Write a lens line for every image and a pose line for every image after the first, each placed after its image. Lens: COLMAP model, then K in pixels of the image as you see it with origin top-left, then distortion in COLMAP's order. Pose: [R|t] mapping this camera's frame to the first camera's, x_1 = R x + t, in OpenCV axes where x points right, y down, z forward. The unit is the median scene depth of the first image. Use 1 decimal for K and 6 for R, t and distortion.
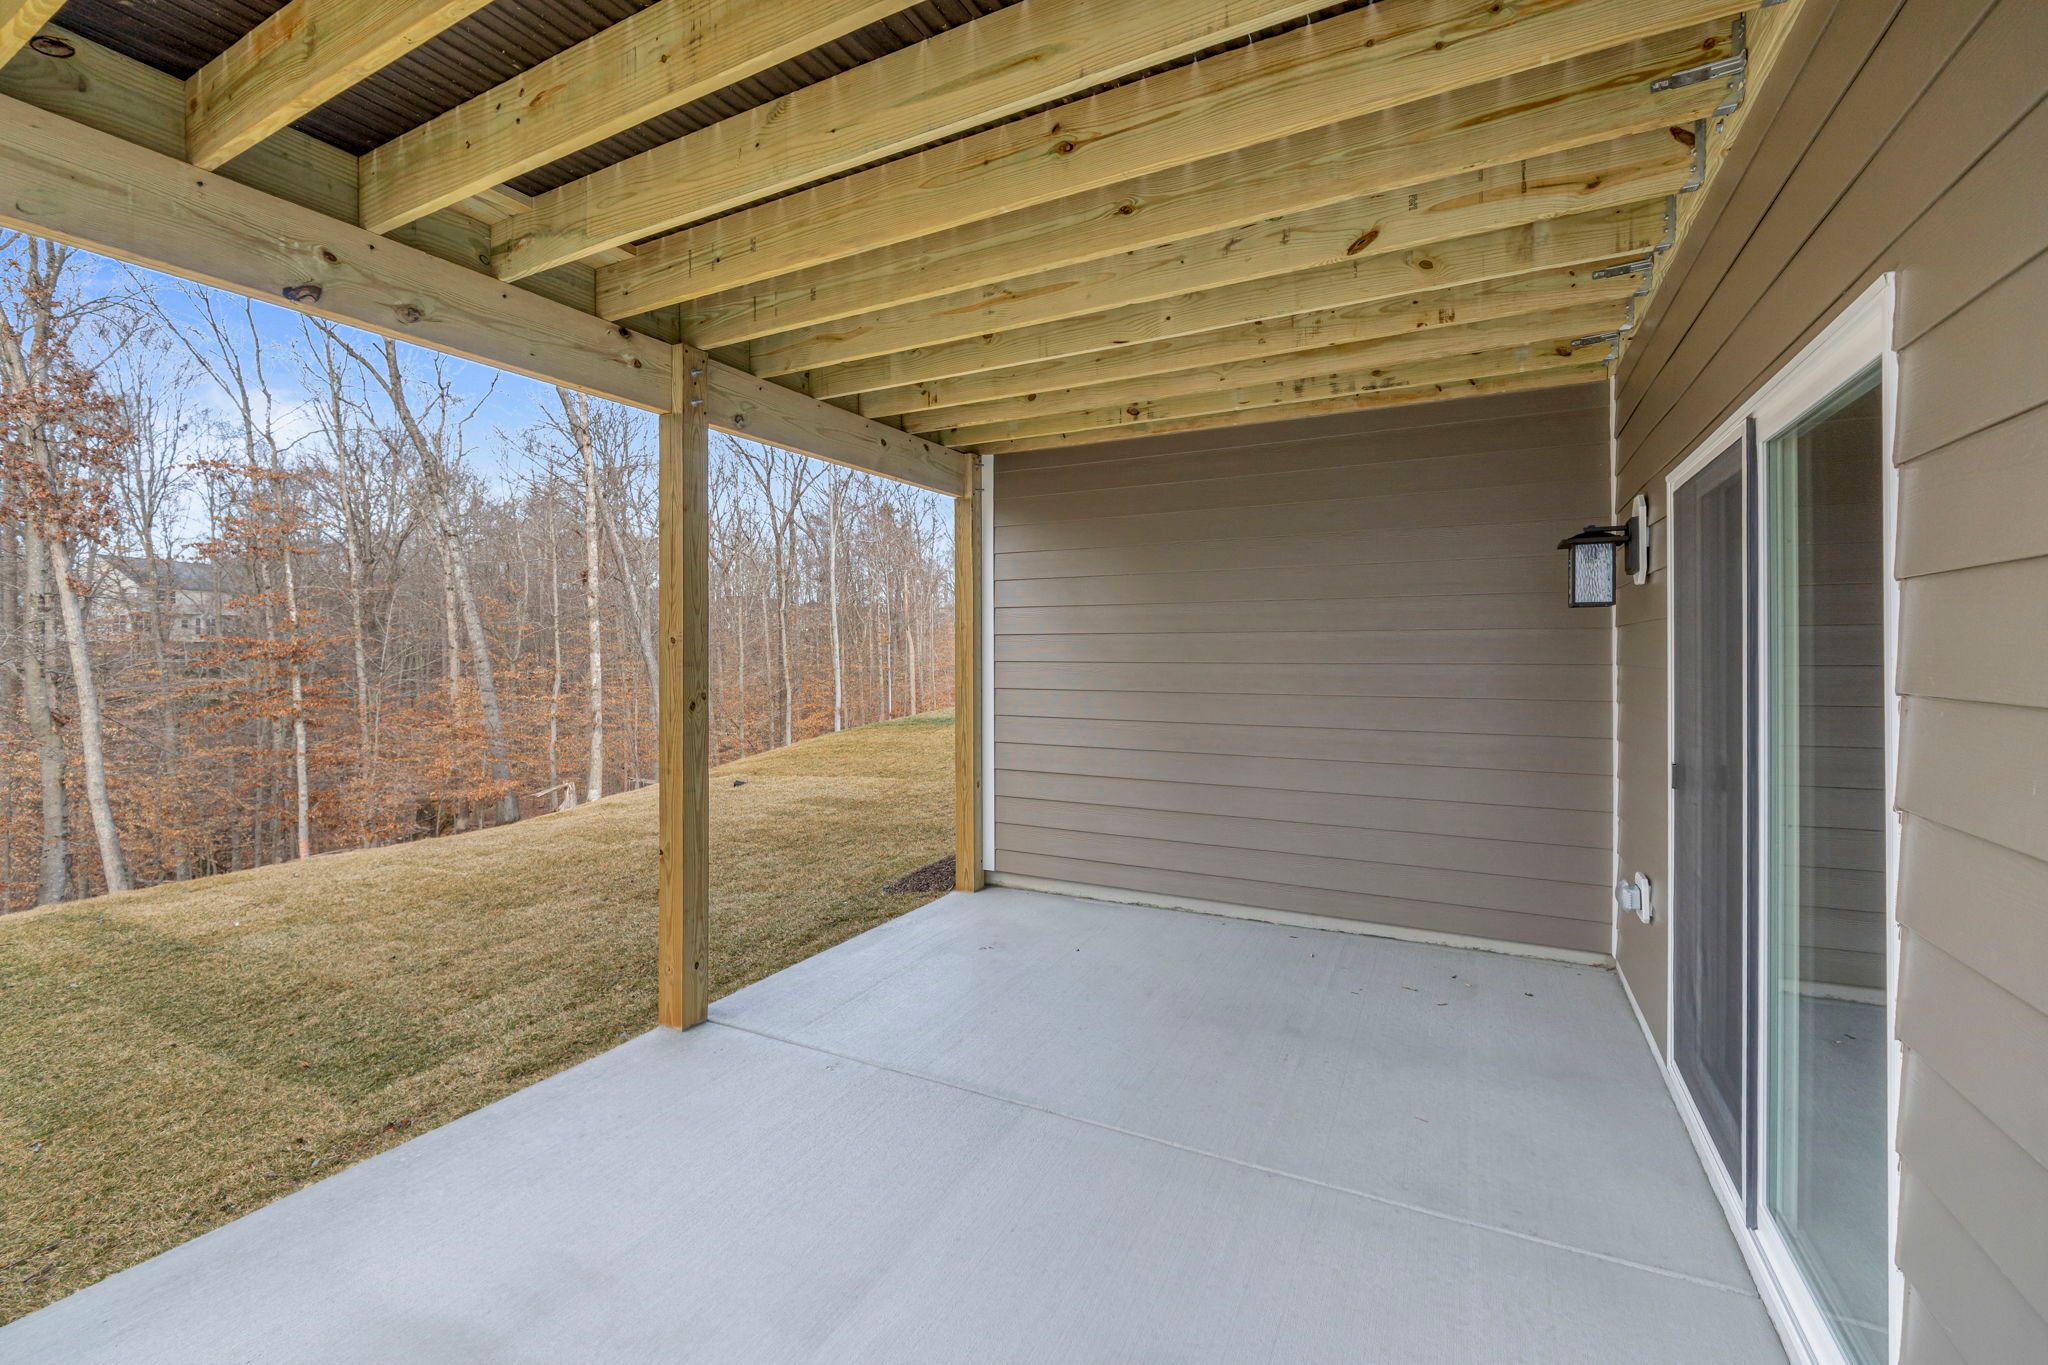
lens RADIAL K [[868.1, 0, 1013.9], [0, 868.1, 653.2], [0, 0, 1]] dist [-0.011856, 0.000419]
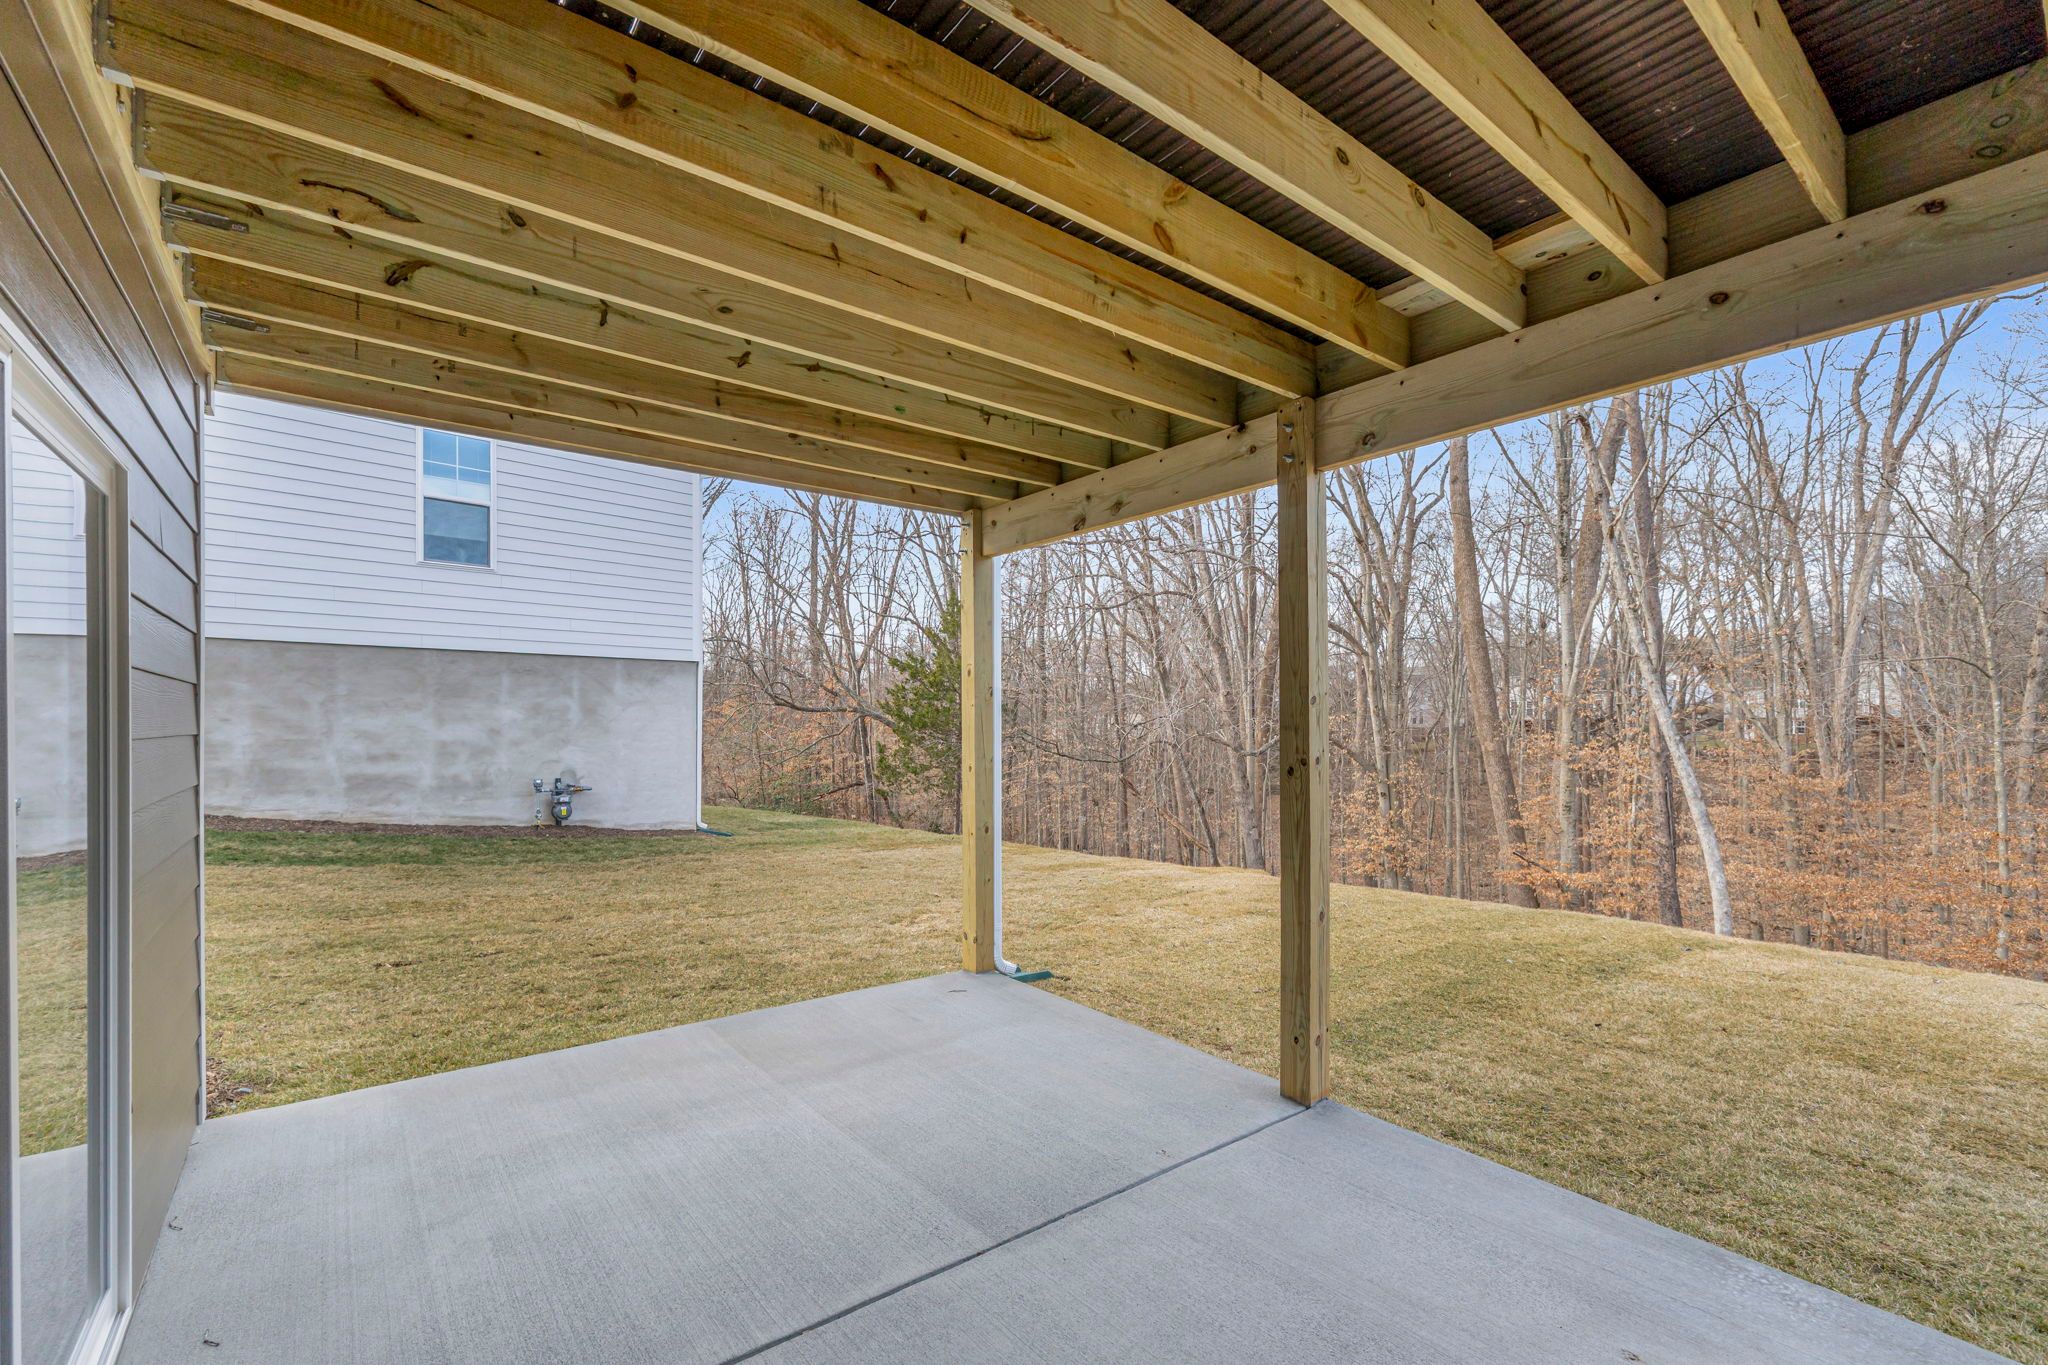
lens RADIAL K [[870.0, 0, 1010.1], [0, 870.0, 727.4], [0, 0, 1]] dist [-0.000558, -0.000234]
pose [[-0.415997, 0.009113, -0.909320, 0.650215], [0.001066, 0.999954, 0.009534, 0.002265], [0.909365, 0.002997, -0.415988, 1.119788]]
